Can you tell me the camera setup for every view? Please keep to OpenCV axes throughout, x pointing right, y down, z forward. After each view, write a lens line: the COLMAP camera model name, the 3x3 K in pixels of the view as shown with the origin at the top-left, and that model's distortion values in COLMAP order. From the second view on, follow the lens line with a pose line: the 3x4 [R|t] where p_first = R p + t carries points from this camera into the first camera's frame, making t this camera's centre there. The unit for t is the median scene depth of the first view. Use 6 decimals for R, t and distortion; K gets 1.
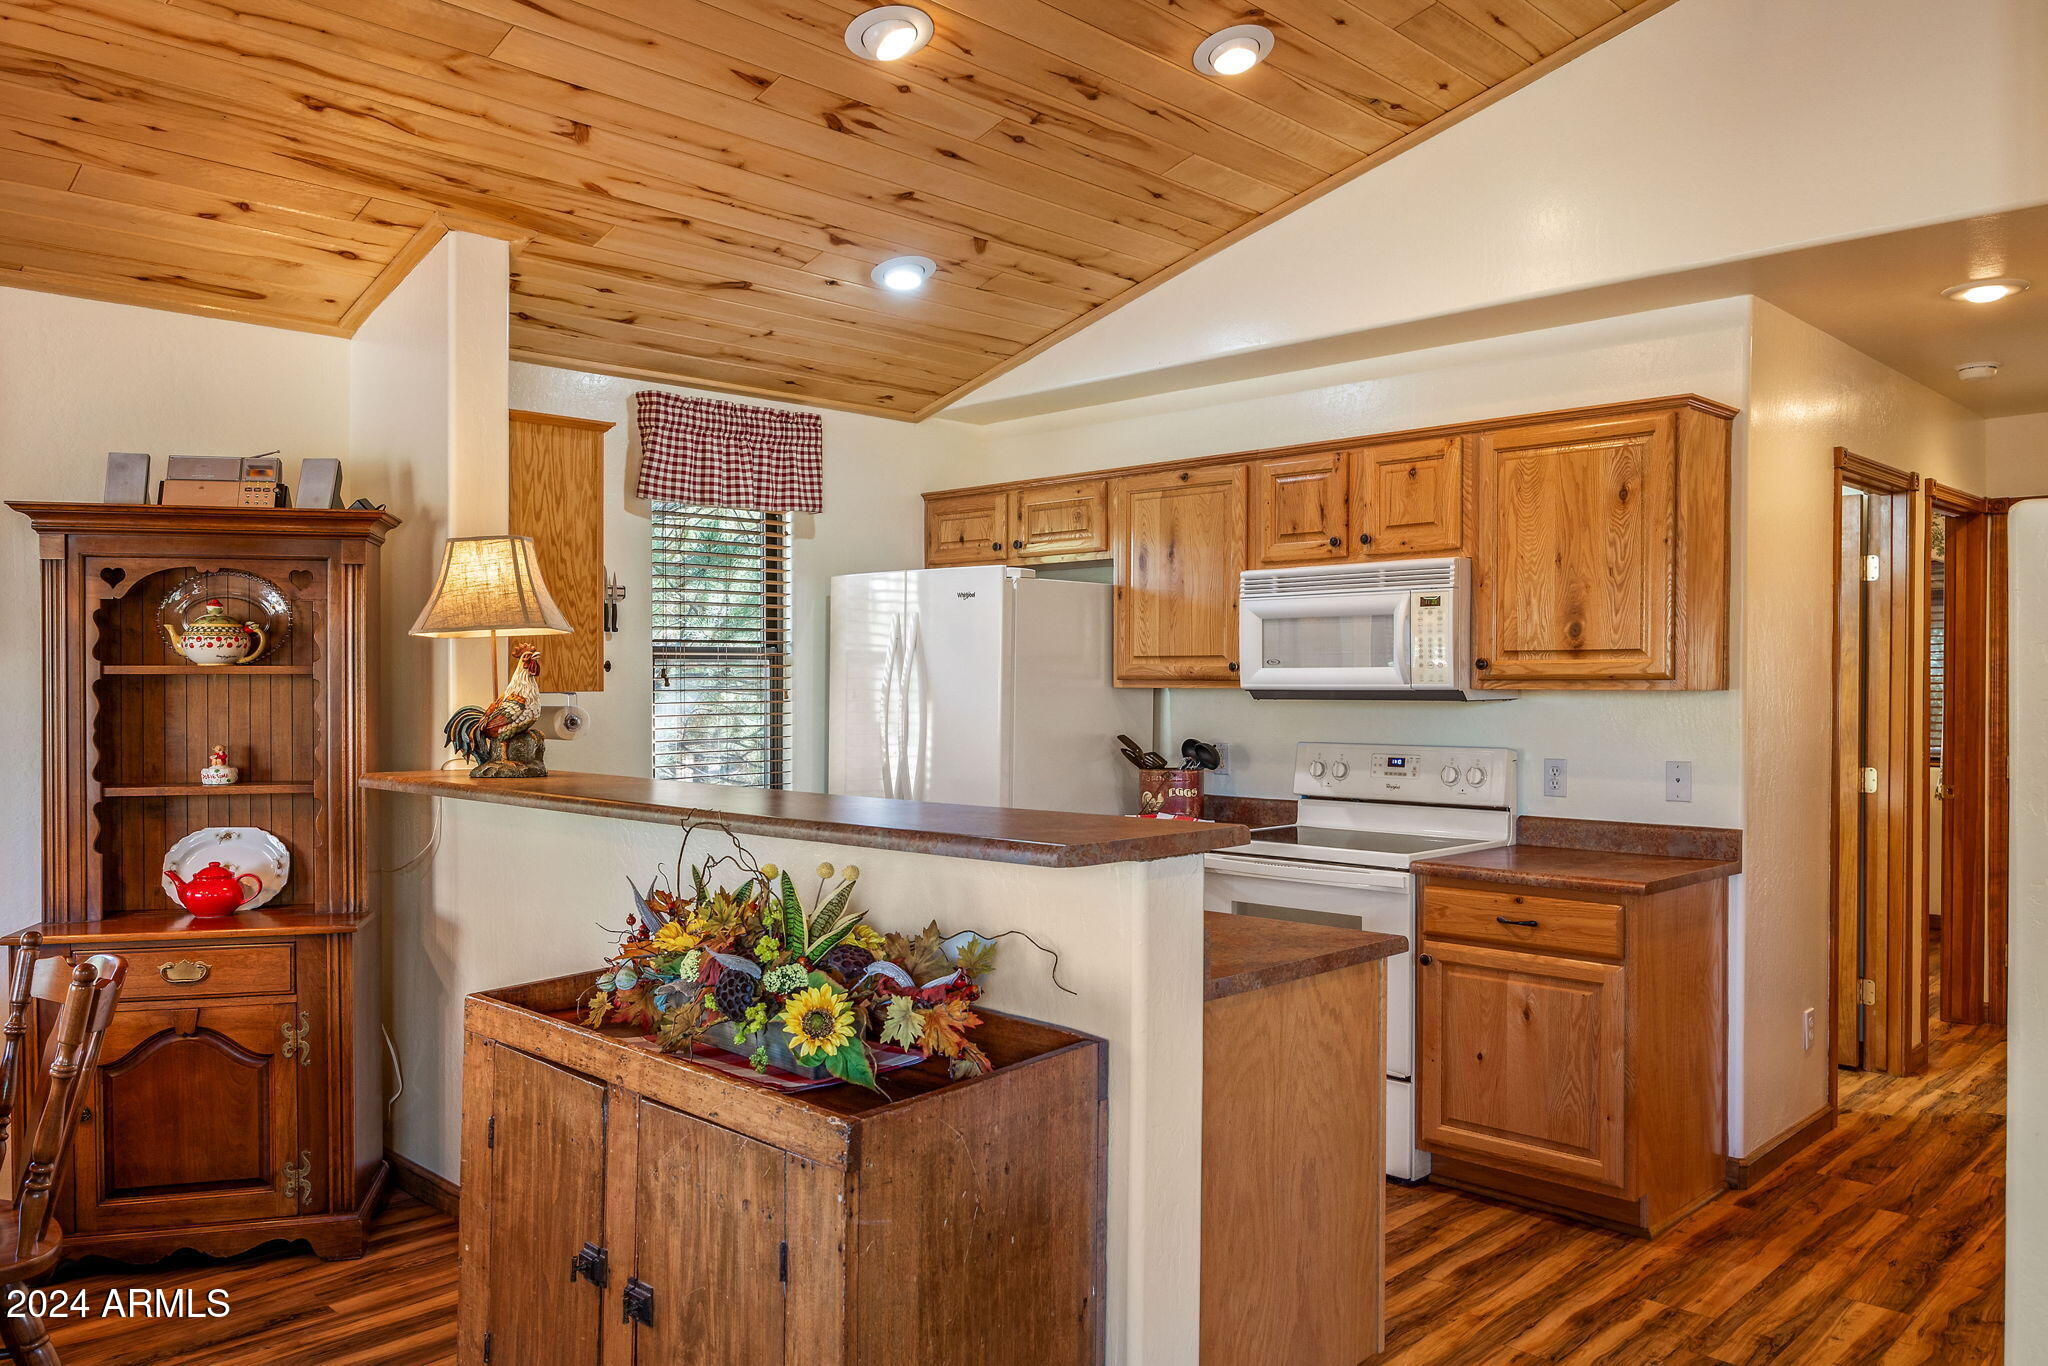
lens RADIAL K [[1468.1, 0, 1044.8], [0, 1468.1, 689.3], [0, 0, 1]] dist [-0.008339, -0.003215]
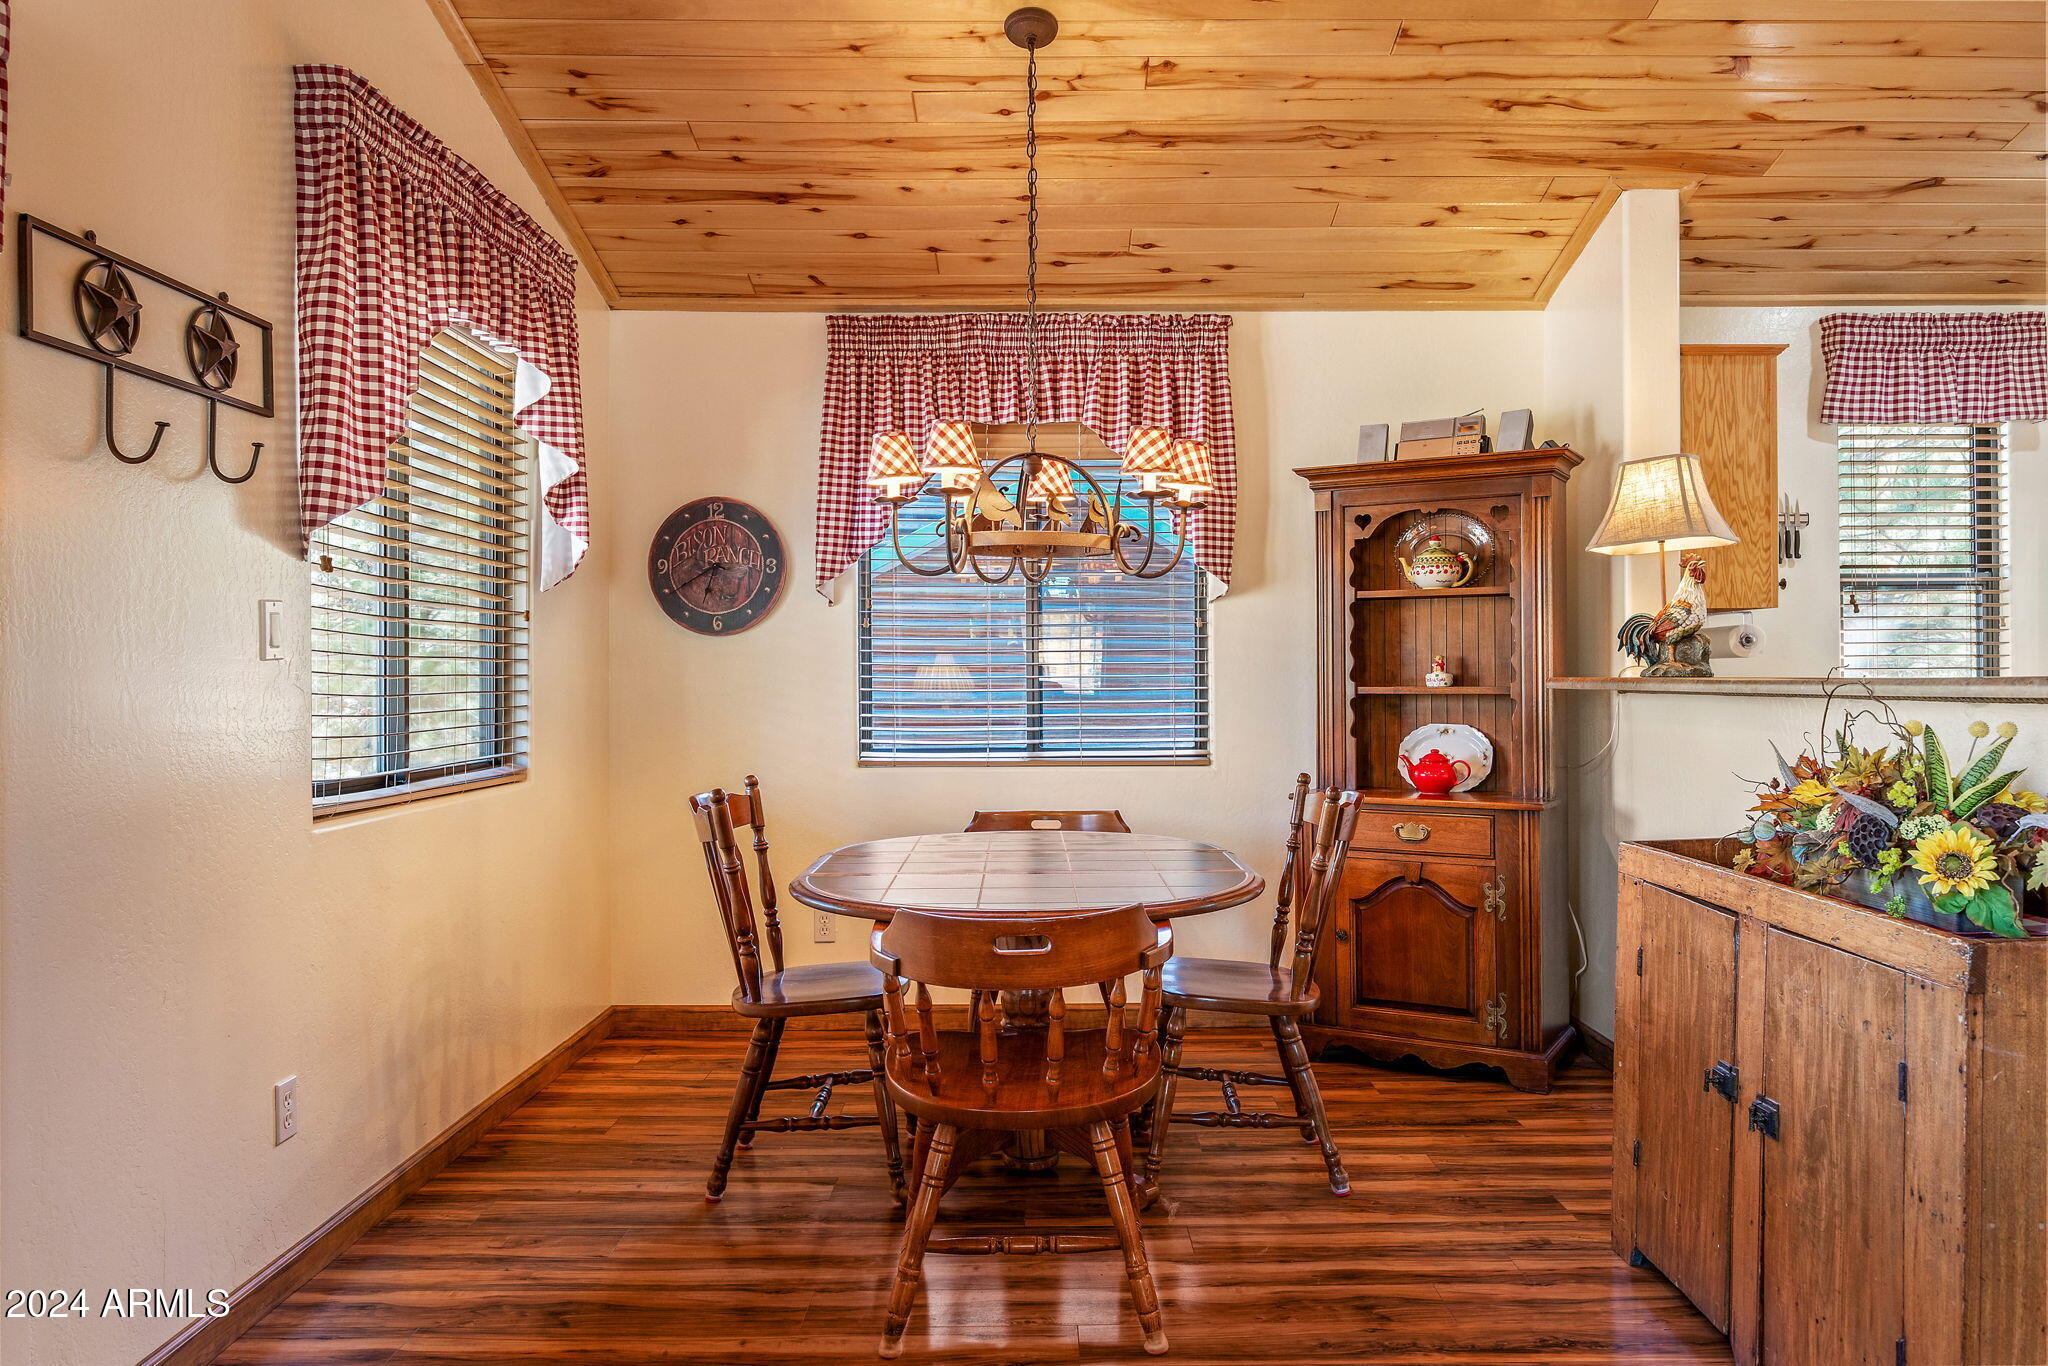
lens RADIAL K [[1413.5, 0, 1075.5], [0, 1413.5, 659.5], [0, 0, 1]] dist [0.011253, -0.018242]
pose [[0.706179, -0.009083, -0.707975, 0.056635], [-0.002556, 0.999879, -0.015377, 0.058650], [0.708028, 0.012668, 0.706070, -0.048599]]
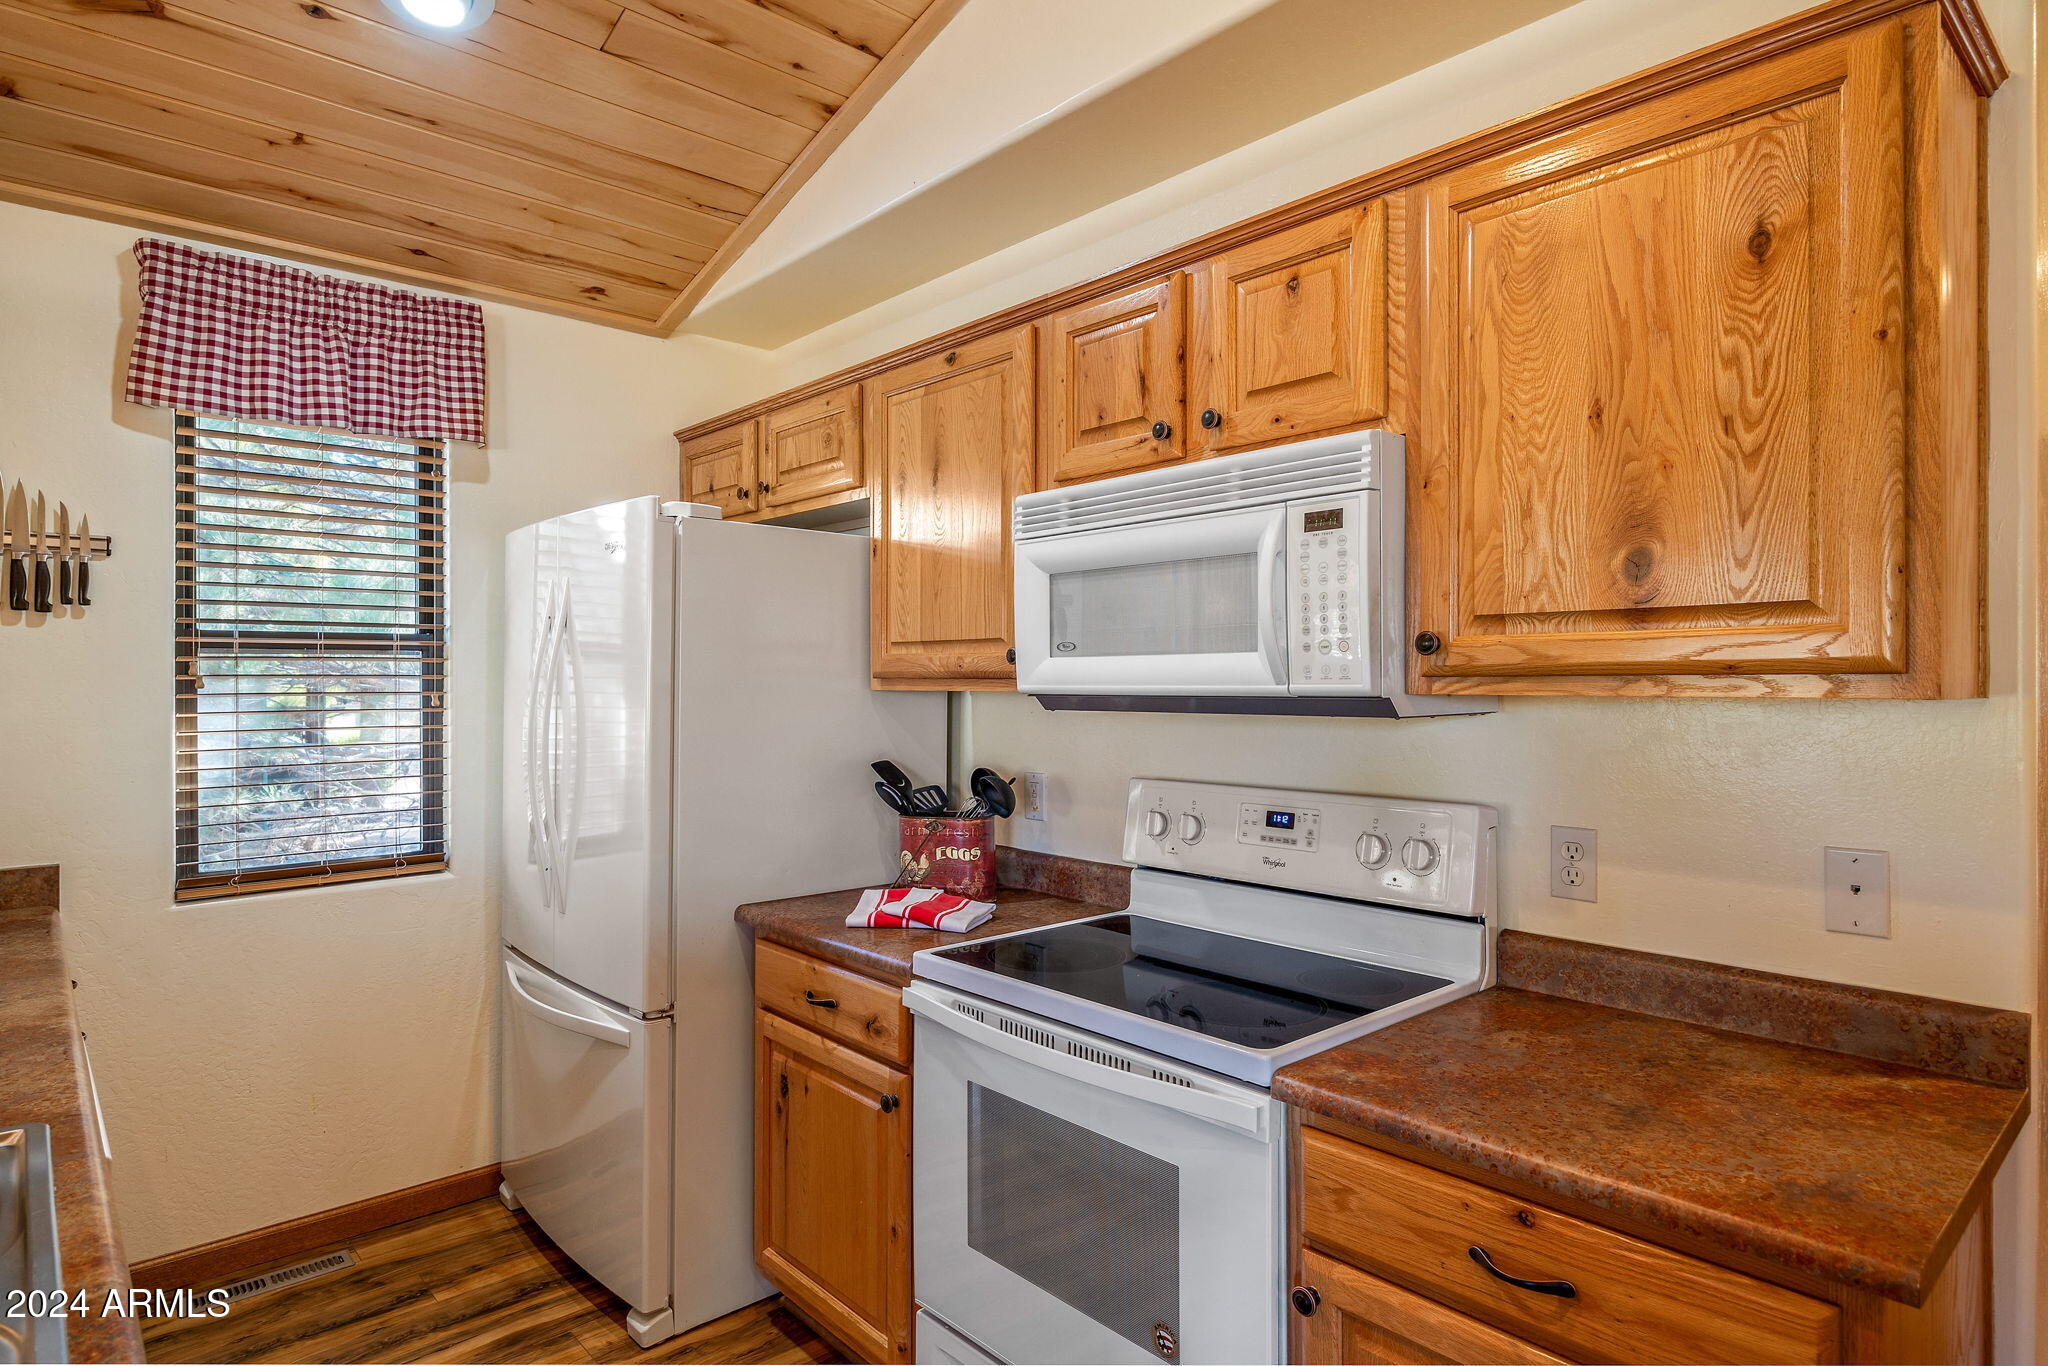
lens RADIAL K [[1176.3, 0, 1019.1], [0, 1176.3, 665.6], [0, 0, 1]] dist [-0.005547, 0.000319]
pose [[0.998916, -0.001115, -0.046528, 0.186622], [0.000198, 0.999806, -0.019717, -0.002129], [0.046541, 0.019686, 0.998722, 0.625346]]
